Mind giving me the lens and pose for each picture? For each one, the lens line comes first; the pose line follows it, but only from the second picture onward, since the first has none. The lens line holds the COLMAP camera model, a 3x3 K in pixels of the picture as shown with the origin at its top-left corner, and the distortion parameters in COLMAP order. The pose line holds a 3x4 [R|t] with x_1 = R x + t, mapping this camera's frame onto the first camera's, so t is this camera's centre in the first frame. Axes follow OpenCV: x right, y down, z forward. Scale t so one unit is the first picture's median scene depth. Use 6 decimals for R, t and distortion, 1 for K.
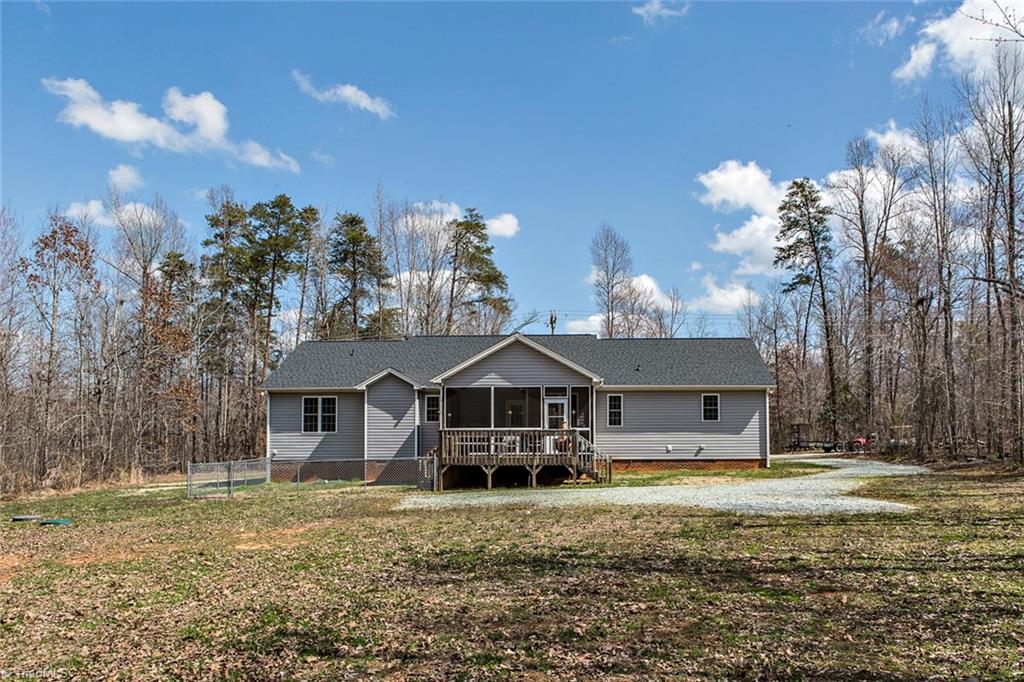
lens RADIAL K [[741.8, 0, 512.0], [0, 741.8, 341.0], [0, 0, 1]] dist [0.005128, 0.001173]
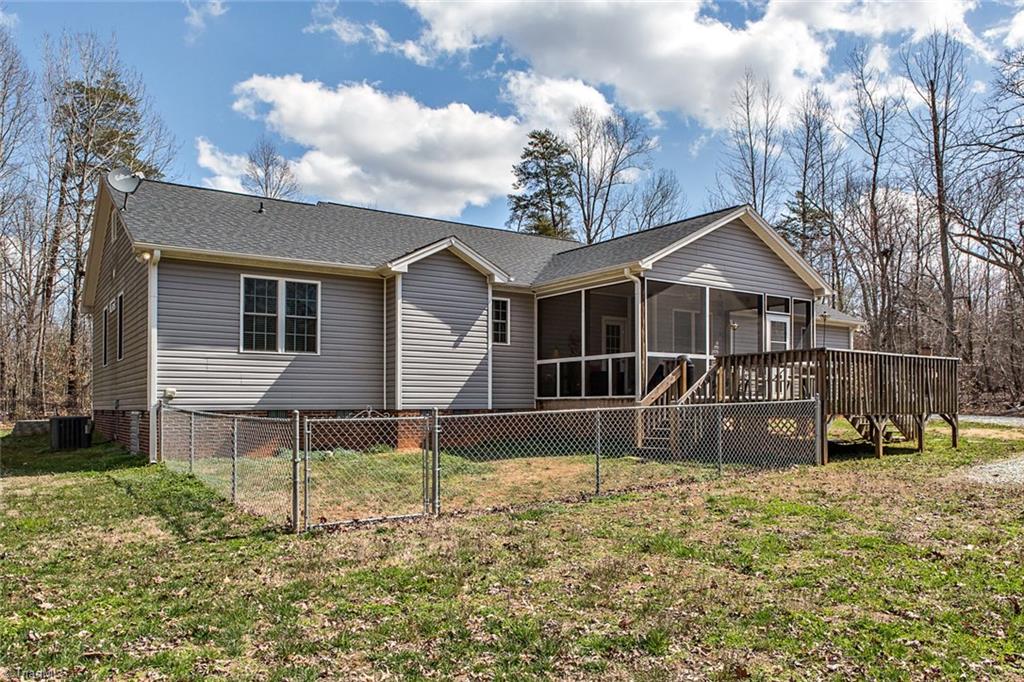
lens RADIAL K [[741.8, 0, 512.0], [0, 741.8, 341.0], [0, 0, 1]] dist [0.005128, 0.001173]
pose [[0.754739, 0.067013, 0.652593, -0.473568], [-0.092089, 0.995742, 0.004252, 0.103340], [-0.649529, -0.063306, 0.757697, 0.561175]]
